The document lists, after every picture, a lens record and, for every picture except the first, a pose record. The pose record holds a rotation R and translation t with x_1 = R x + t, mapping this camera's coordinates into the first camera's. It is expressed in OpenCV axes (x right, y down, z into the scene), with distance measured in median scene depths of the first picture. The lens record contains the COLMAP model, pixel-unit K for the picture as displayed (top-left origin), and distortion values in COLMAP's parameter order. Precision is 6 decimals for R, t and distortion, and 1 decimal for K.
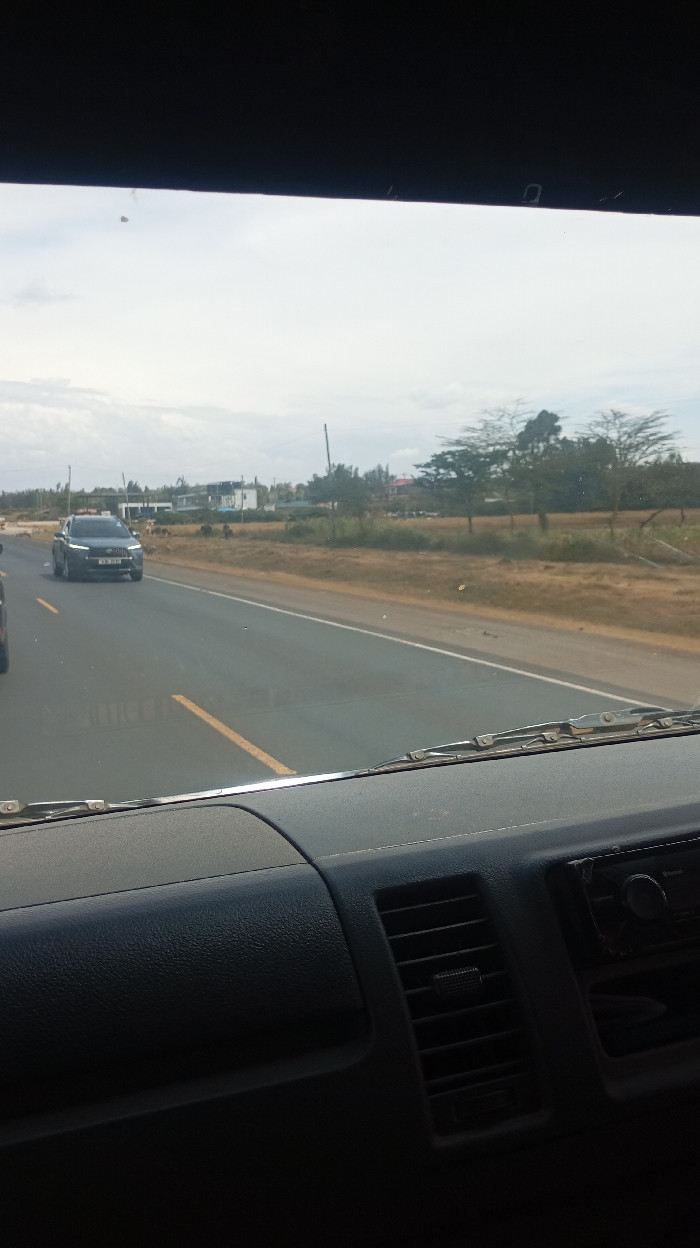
lens RADIAL K [[1080.8, 0, 347.9], [0, 1080.8, 645.4], [0, 0, 1]] dist [0.072256, -0.034830]
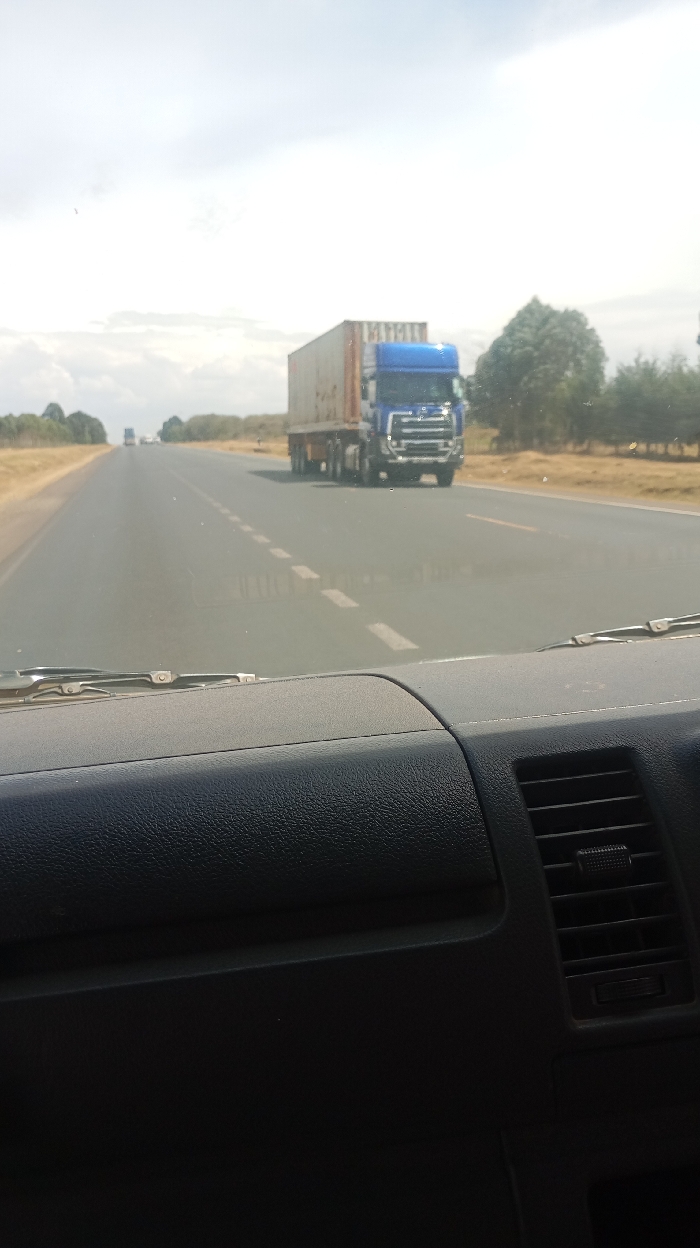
lens RADIAL K [[1080.8, 0, 357.7], [0, 1080.8, 636.4], [0, 0, 1]] dist [0.072256, -0.034830]
pose [[0.986300, 0.020483, -0.163686, 0.041913], [-0.009247, 0.997566, 0.069114, 0.059697], [0.164704, -0.066654, 0.984088, 0.079252]]
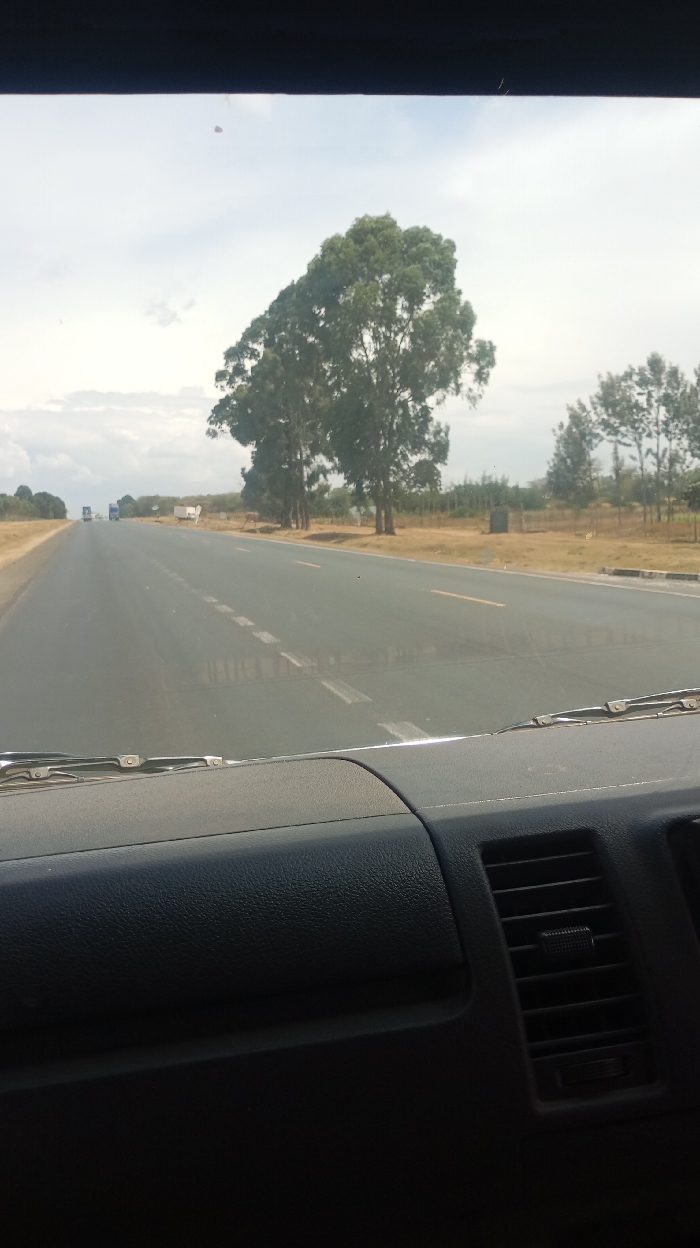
lens RADIAL K [[1080.8, 0, 357.6], [0, 1080.8, 638.2], [0, 0, 1]] dist [0.072256, -0.034830]
pose [[0.991468, 0.006166, -0.130206, 0.041537], [-0.006030, 0.999981, 0.001435, 0.047067], [0.130212, -0.000638, 0.991486, 0.047052]]
